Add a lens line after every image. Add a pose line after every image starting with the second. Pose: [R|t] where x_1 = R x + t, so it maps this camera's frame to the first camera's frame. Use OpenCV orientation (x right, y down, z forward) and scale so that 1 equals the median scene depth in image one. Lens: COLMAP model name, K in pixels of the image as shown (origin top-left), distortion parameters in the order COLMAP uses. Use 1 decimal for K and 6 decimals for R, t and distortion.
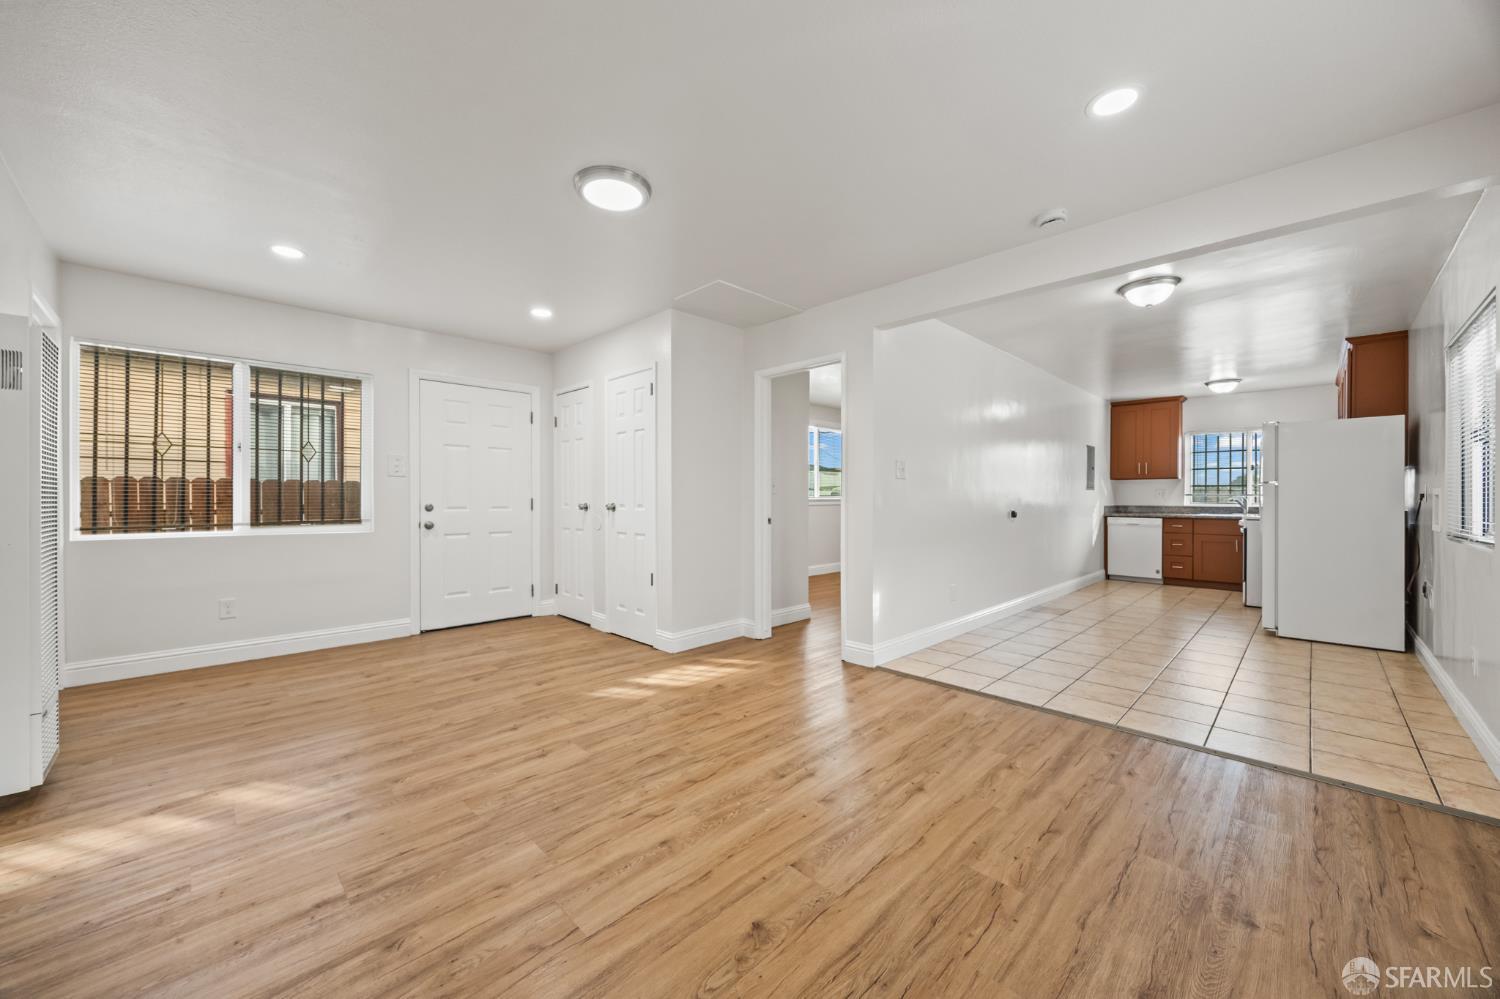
lens RADIAL K [[572.5, 0, 752.6], [0, 572.5, 496.8], [0, 0, 1]] dist [0.000022, 0.000438]
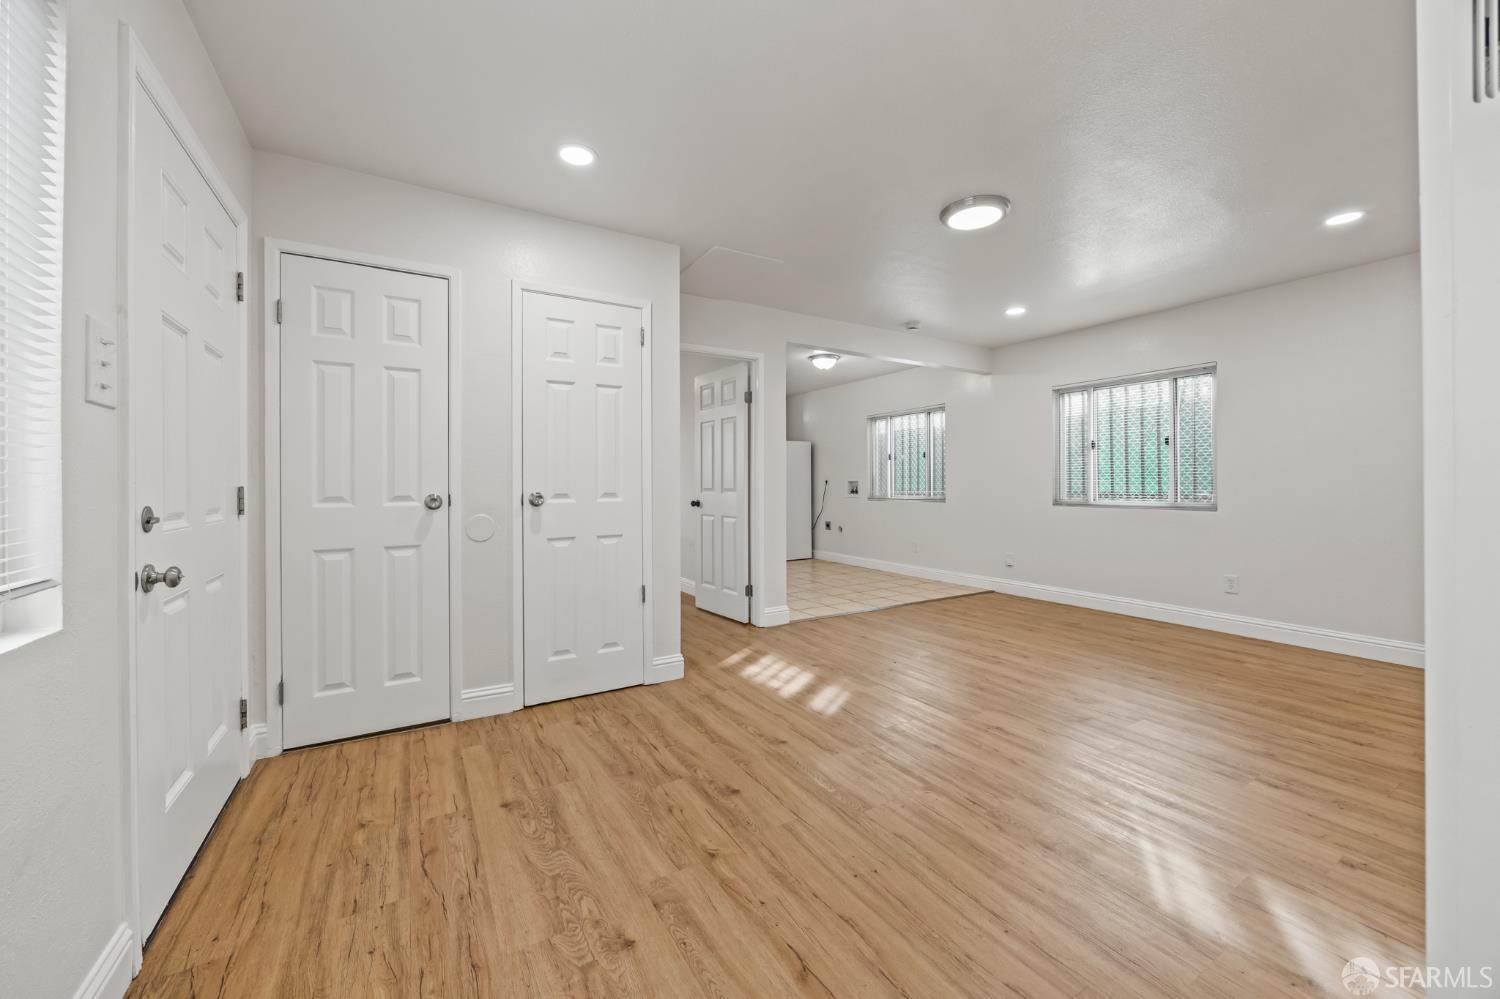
lens RADIAL K [[554.3, 0, 774.6], [0, 554.3, 482.7], [0, 0, 1]] dist [0.000973, 0.000158]
pose [[0.229358, 0.002469, 0.973339, -1.166882], [0.002276, 0.999993, -0.003073, 0.004053], [-0.973340, 0.002920, 0.229350, 0.939169]]
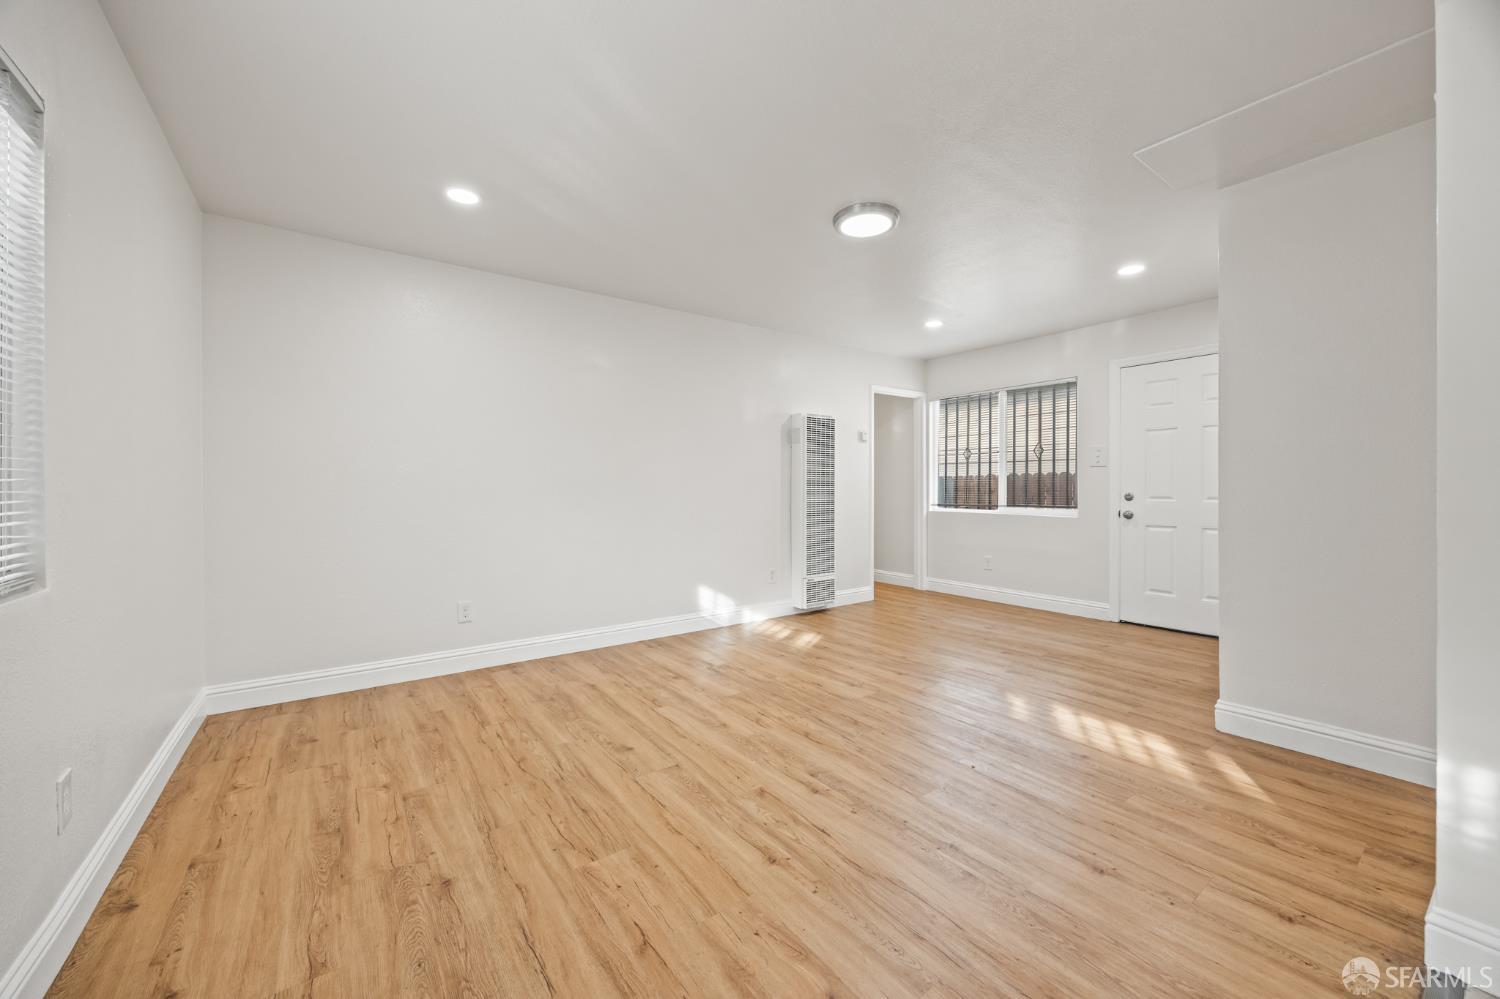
lens RADIAL K [[572.5, 0, 752.6], [0, 572.5, 496.8], [0, 0, 1]] dist [0.000022, 0.000438]
pose [[-0.167777, 0.015801, -0.985698, 0.771217], [0.008180, 0.999859, 0.014636, -0.000838], [0.985791, -0.005607, -0.167882, 0.802549]]
